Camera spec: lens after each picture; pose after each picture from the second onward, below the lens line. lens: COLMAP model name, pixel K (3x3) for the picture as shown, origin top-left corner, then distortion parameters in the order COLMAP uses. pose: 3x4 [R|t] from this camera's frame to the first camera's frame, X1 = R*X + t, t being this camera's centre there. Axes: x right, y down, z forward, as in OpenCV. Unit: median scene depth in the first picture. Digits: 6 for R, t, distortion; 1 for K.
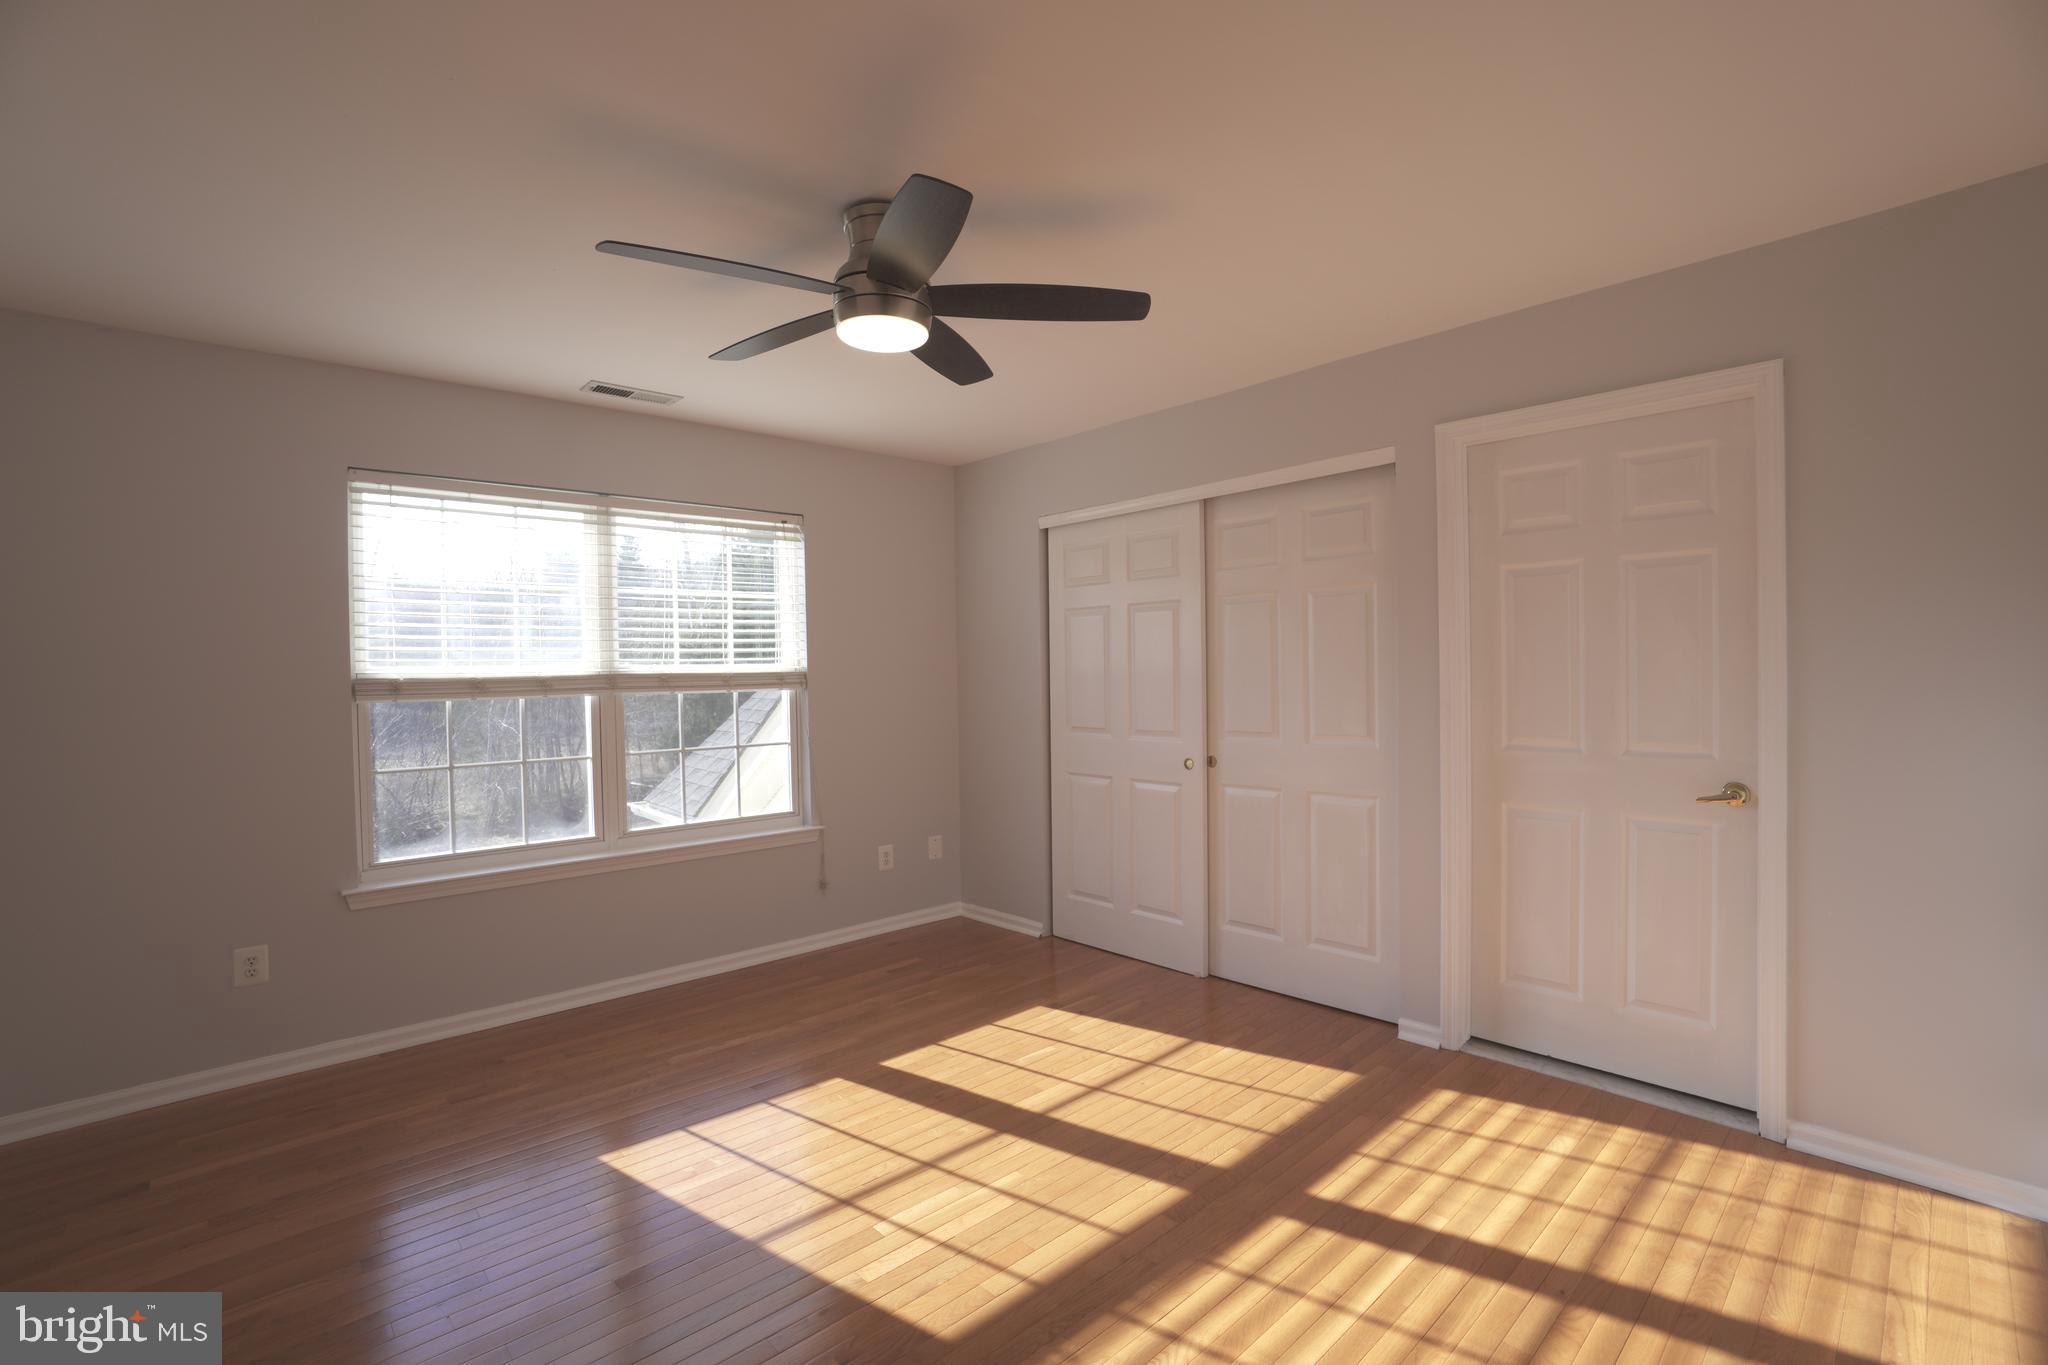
lens RADIAL K [[896.6, 0, 1024.0], [0, 896.6, 682.5], [0, 0, 1]] dist [-0.066324, 0.027601]
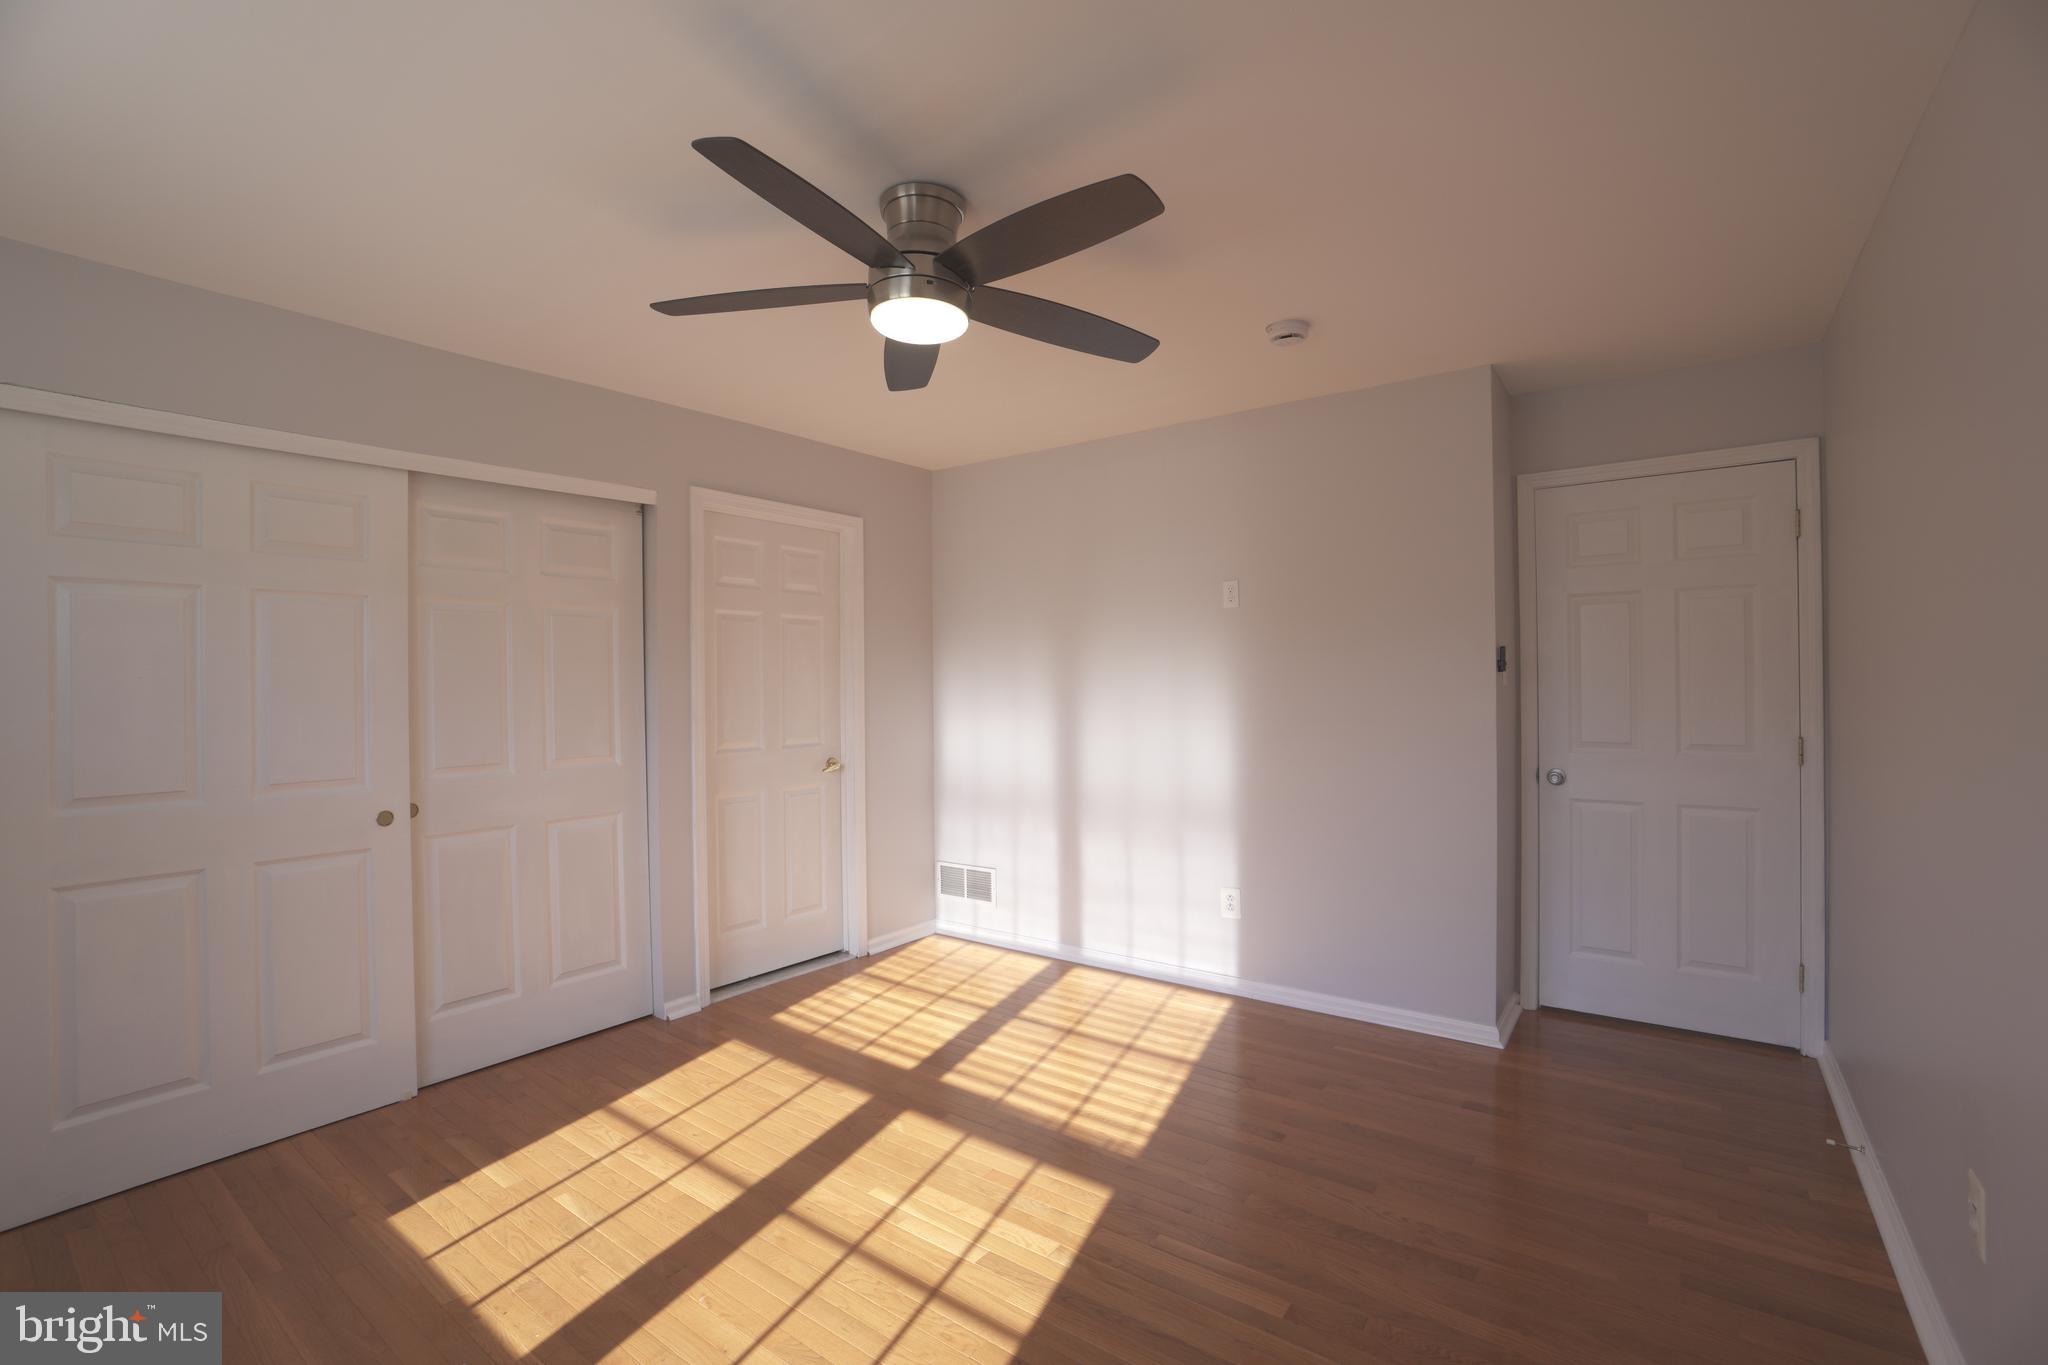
lens RADIAL K [[896.6, 0, 1024.0], [0, 896.6, 682.5], [0, 0, 1]] dist [-0.066324, 0.027601]
pose [[-0.163983, 0.019239, 0.986276, -0.912537], [0.027813, 0.999503, -0.014872, 0.005517], [-0.986071, 0.024992, -0.164436, 0.878983]]
